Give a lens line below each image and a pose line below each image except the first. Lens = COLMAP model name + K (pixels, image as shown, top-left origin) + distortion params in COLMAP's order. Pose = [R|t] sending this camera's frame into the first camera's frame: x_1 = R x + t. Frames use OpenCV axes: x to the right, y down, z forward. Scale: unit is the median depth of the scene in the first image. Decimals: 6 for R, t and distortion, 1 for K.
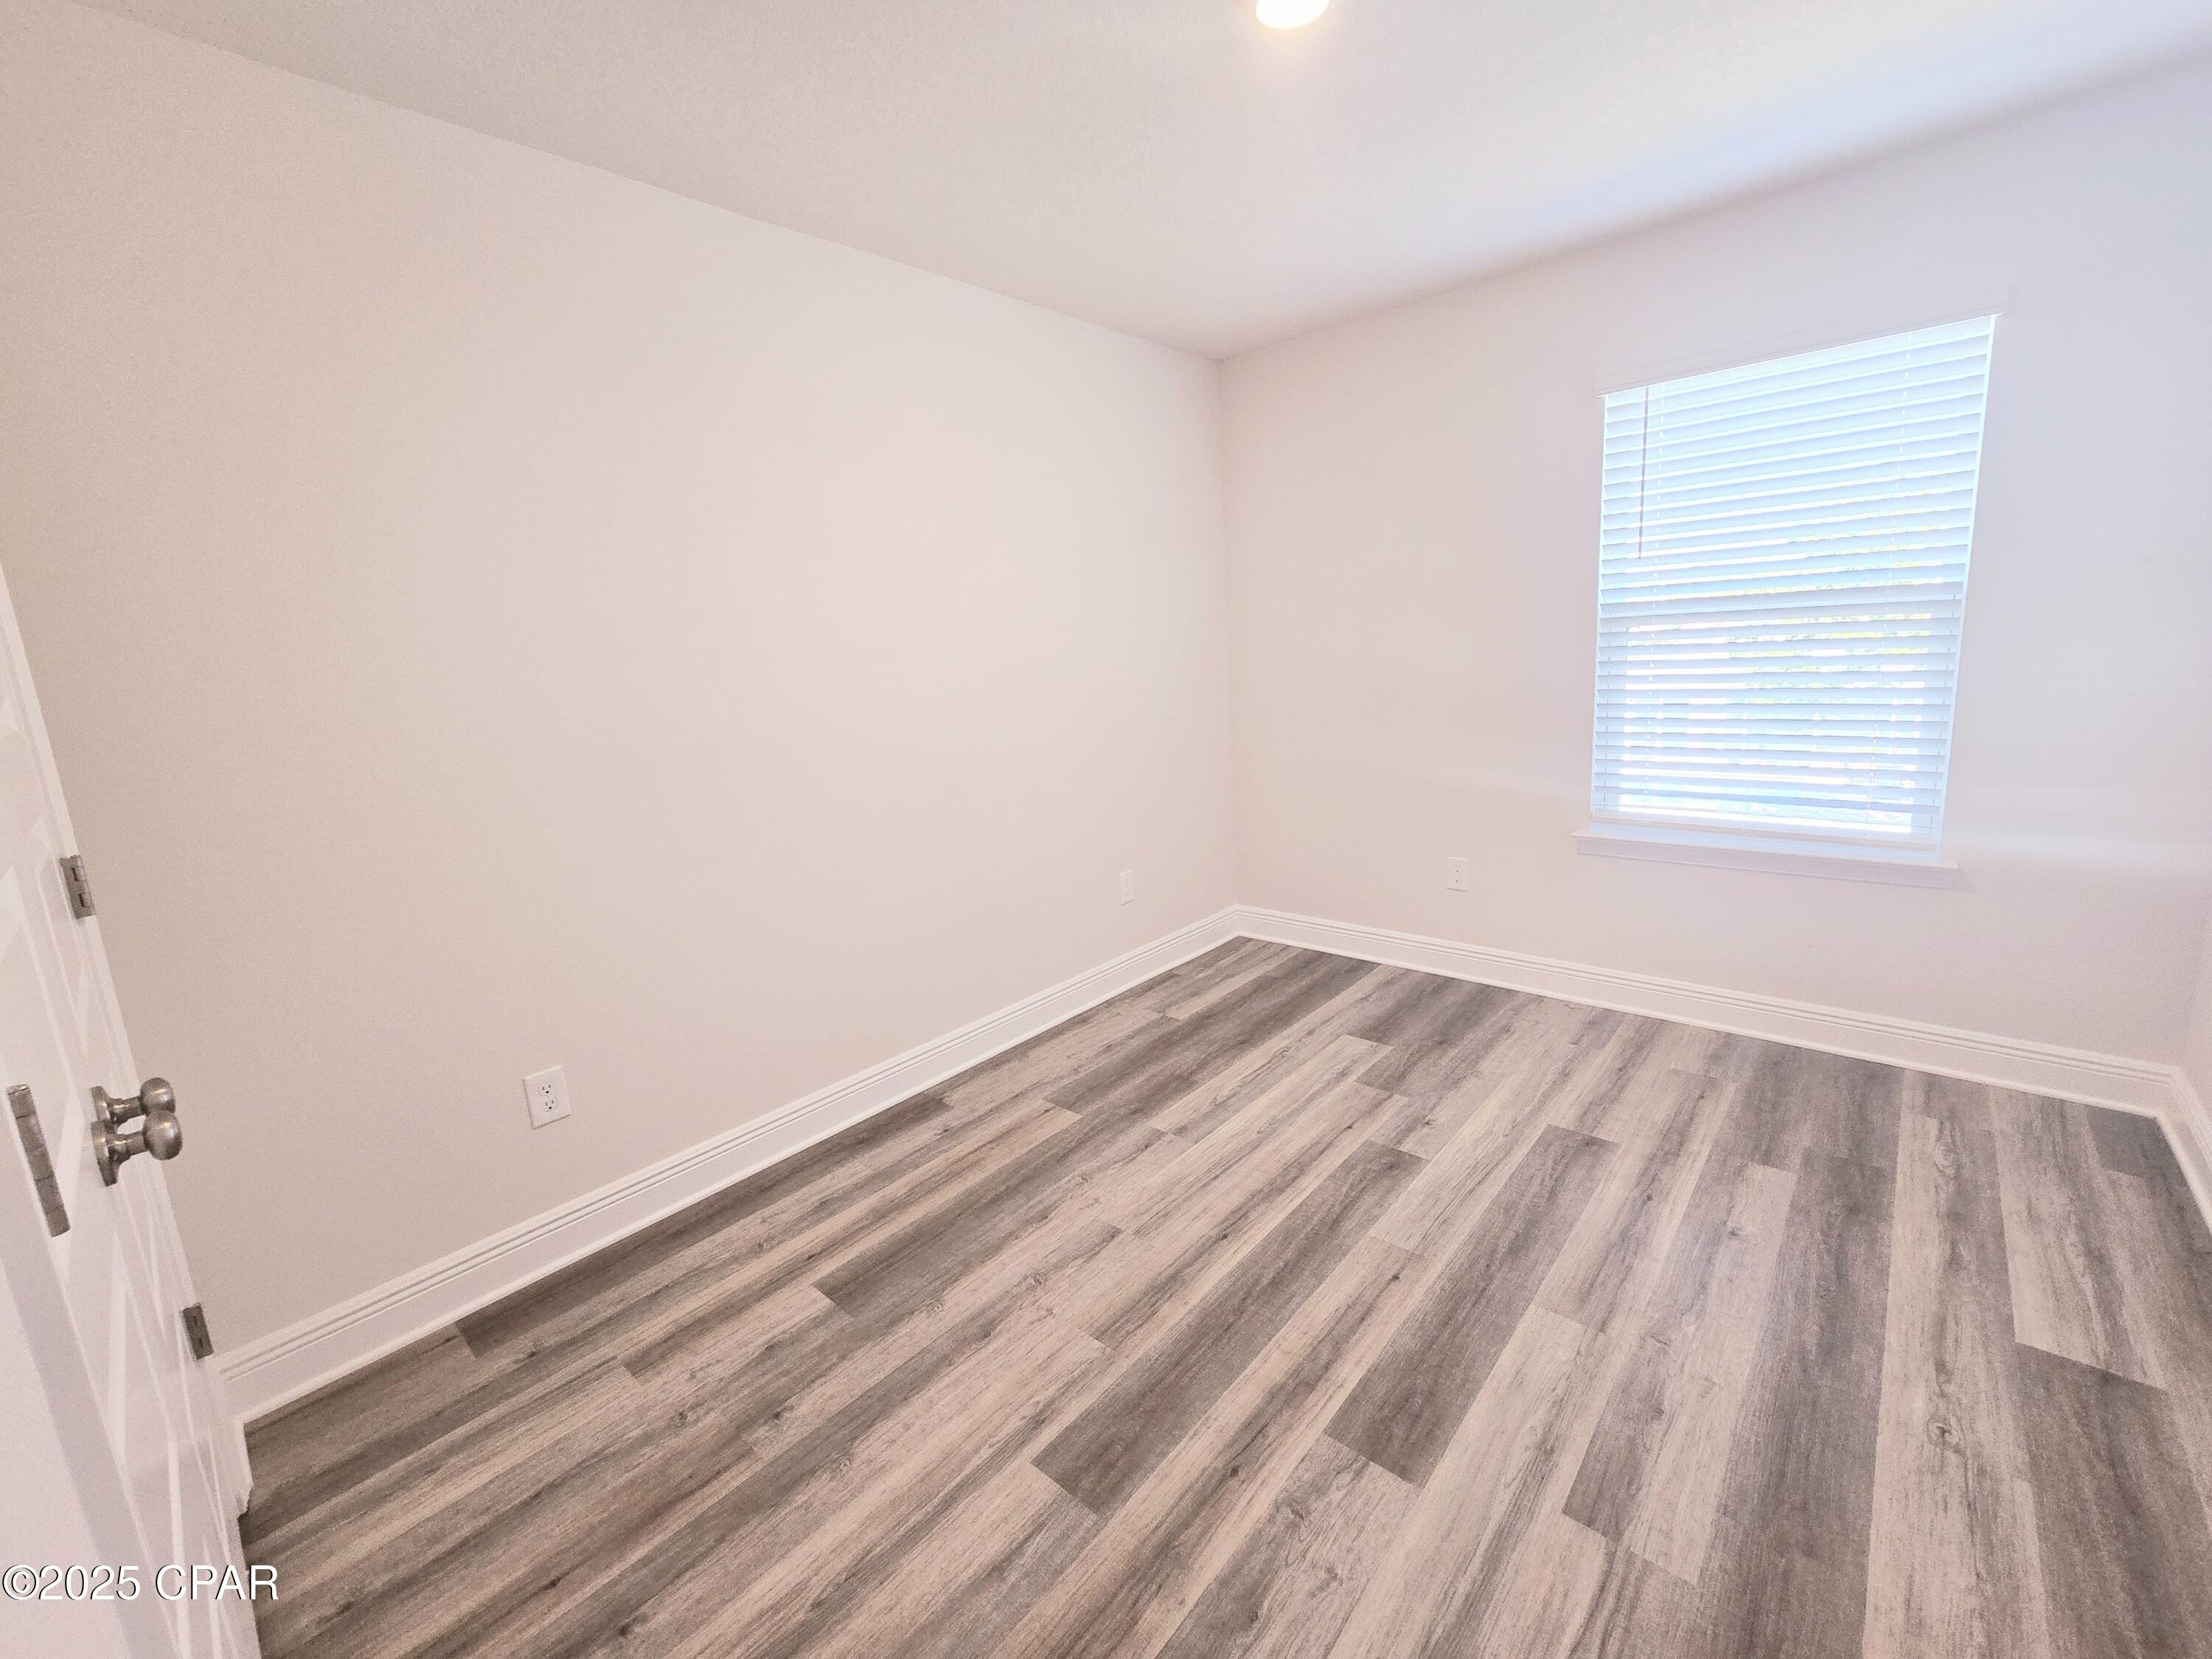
lens RADIAL K [[903.2, 0, 1106.7], [0, 903.2, 813.4], [0, 0, 1]] dist [-0.003281, 0.000078]
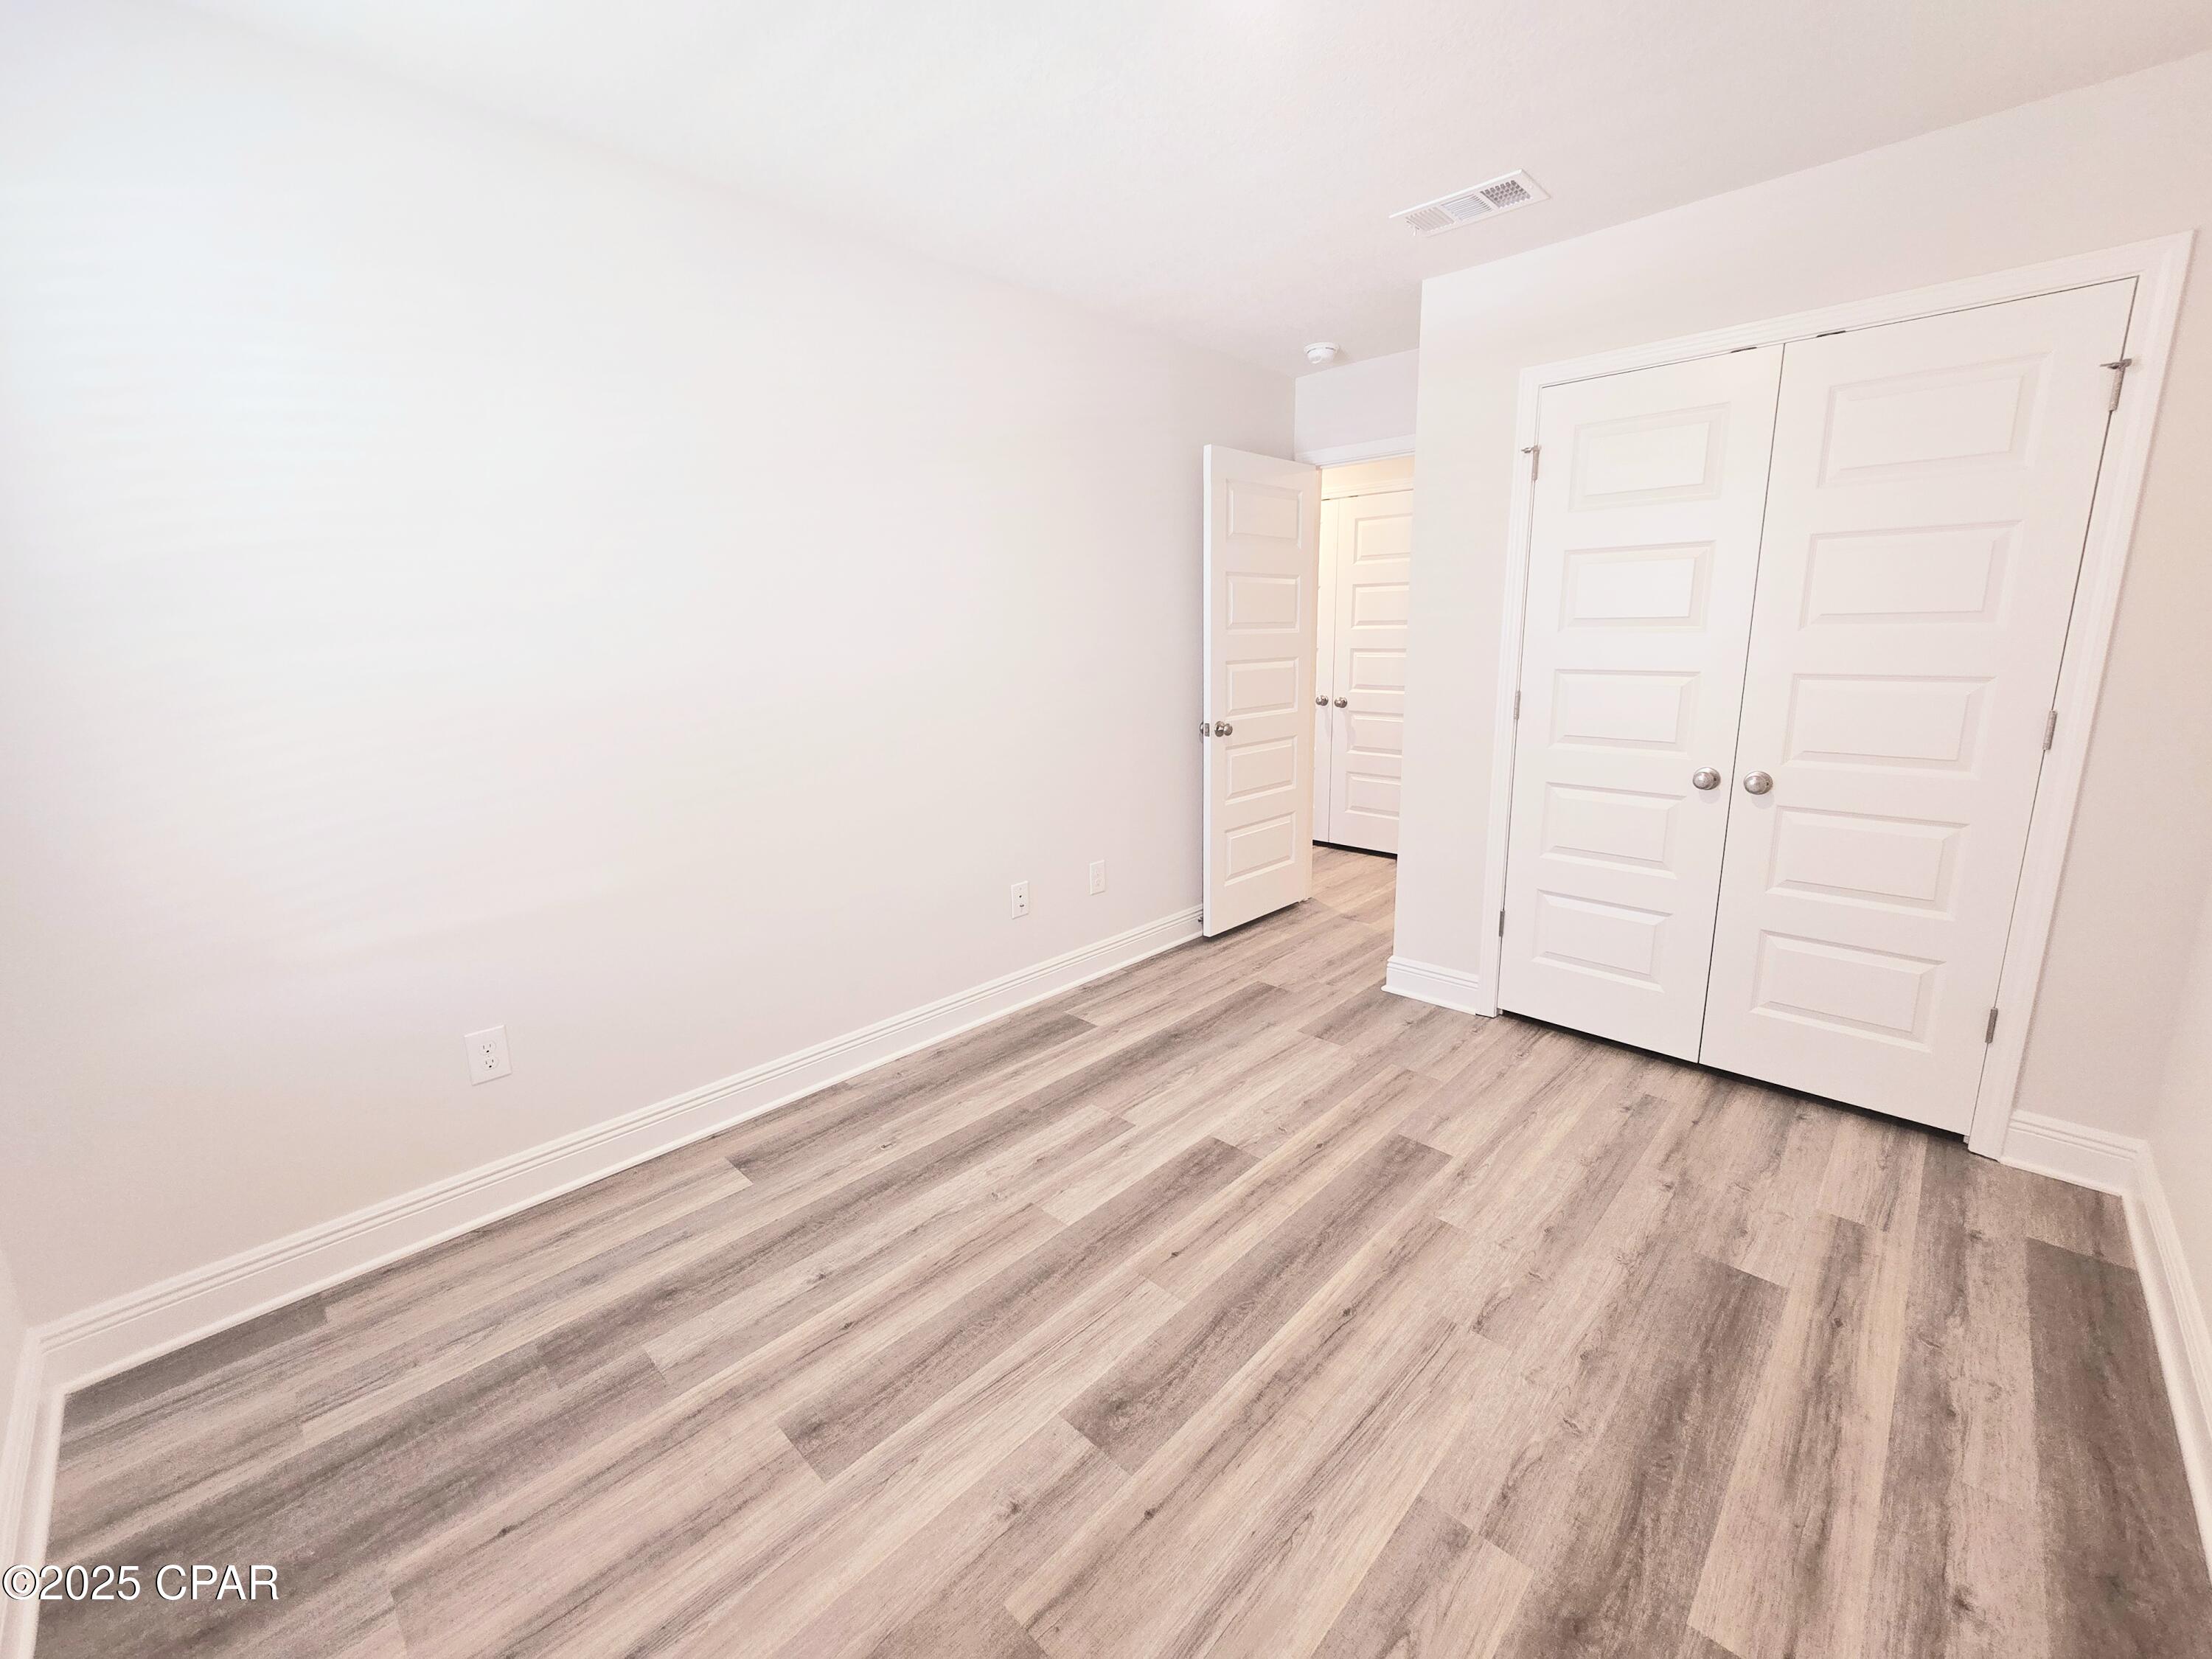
lens RADIAL K [[903.2, 0, 1106.7], [0, 903.2, 813.4], [0, 0, 1]] dist [-0.003281, 0.000078]
pose [[-0.996412, 0.067194, 0.051460, 0.296323], [0.081590, 0.924253, 0.372960, -0.340644], [-0.022501, 0.375821, -0.926419, 1.698422]]
